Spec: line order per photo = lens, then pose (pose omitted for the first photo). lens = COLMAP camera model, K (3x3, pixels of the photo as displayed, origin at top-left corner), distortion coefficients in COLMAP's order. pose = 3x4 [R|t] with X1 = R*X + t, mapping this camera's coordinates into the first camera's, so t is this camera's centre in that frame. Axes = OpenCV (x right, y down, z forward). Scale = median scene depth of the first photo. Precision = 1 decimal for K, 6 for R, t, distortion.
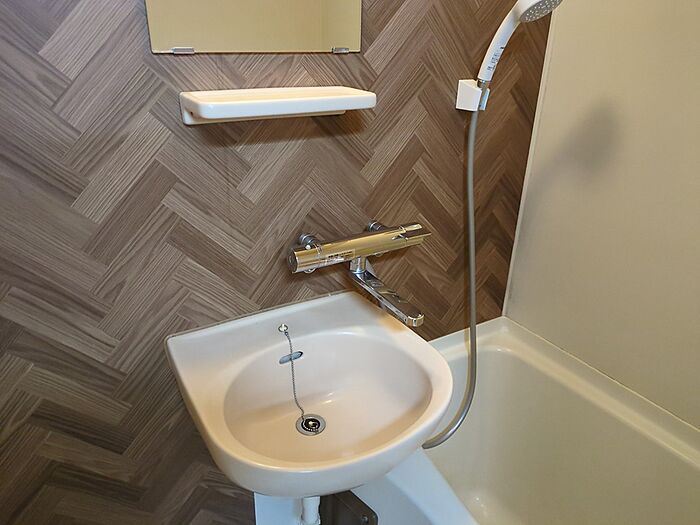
lens RADIAL K [[526.7, 0, 350.0], [0, 526.7, 262.5], [0, 0, 1]] dist [0.026832, -0.006689]
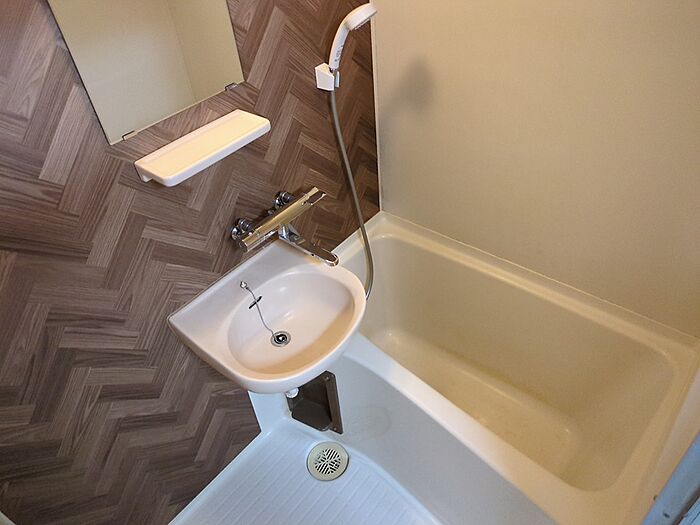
lens RADIAL K [[510.9, 0, 349.4], [0, 510.9, 251.2], [0, 0, 1]] dist [0.029558, 0.000258]
pose [[0.940880, -0.284328, 0.184128, -0.087385], [0.227156, 0.932826, 0.279708, -0.286993], [-0.251288, -0.221346, 0.942264, -0.363591]]
